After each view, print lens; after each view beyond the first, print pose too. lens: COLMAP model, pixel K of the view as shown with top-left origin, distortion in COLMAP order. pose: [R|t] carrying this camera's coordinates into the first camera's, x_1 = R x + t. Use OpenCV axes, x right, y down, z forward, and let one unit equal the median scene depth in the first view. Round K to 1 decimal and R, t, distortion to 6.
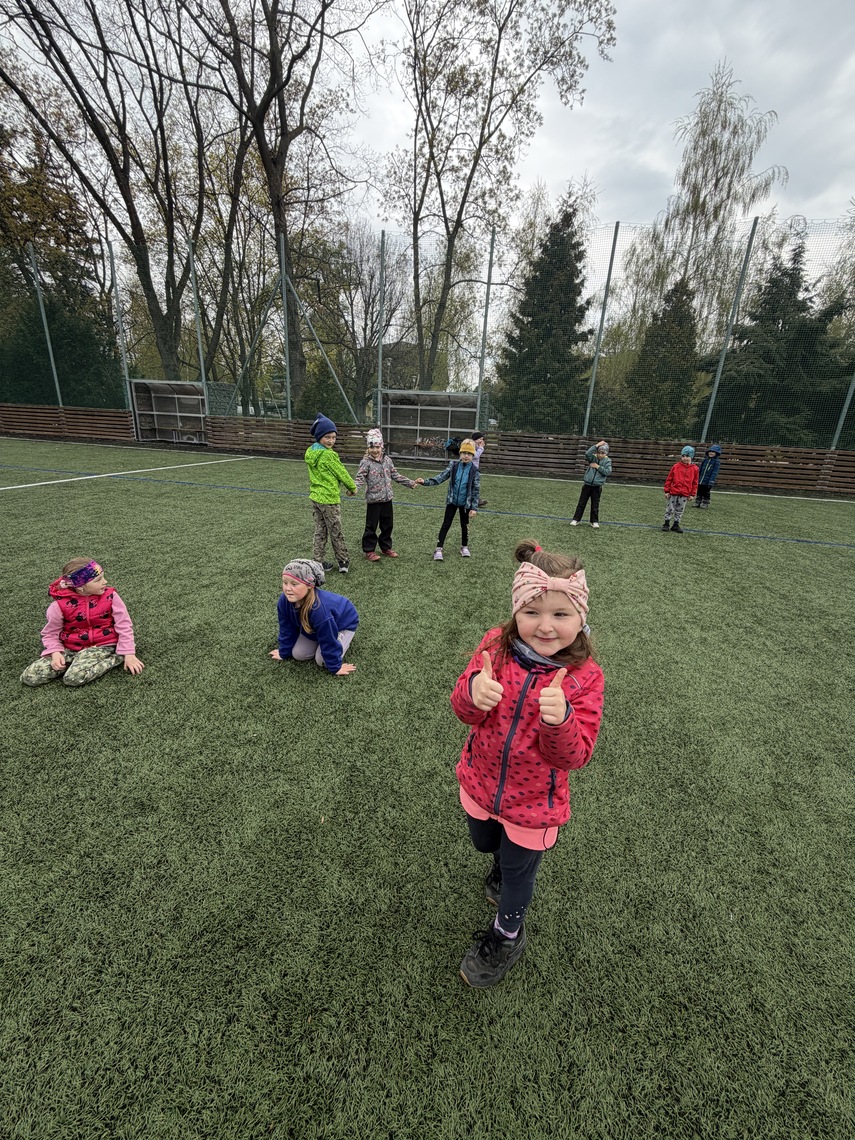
lens RADIAL K [[448.8, 0, 427.5], [0, 448.8, 570.0], [0, 0, 1]] dist [-0.001173, 0.000009]
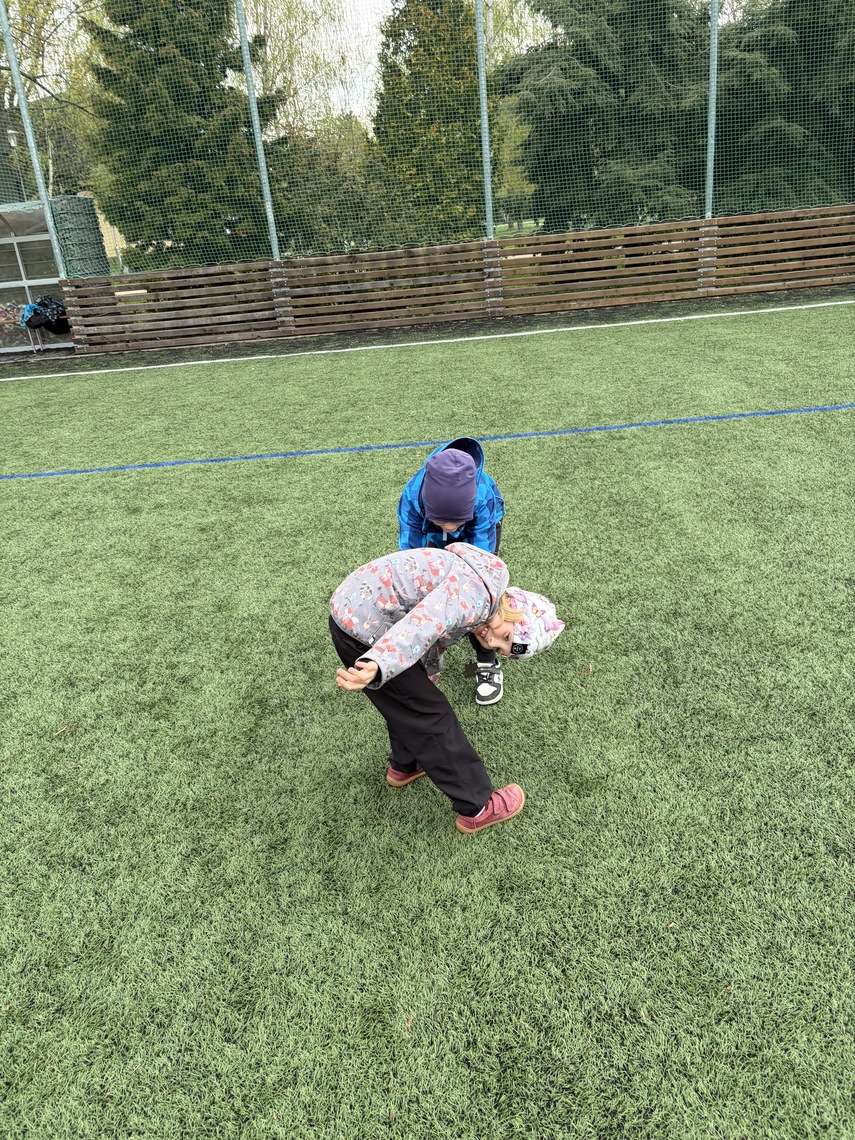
lens RADIAL K [[878.5, 0, 420.5], [0, 878.5, 565.1], [0, 0, 1]] dist [0.023234, 0.000622]
pose [[0.962753, -0.211487, 0.168462, 0.265728], [0.203093, 0.976947, 0.065788, -0.000155], [-0.178492, -0.029124, 0.983510, 0.001850]]
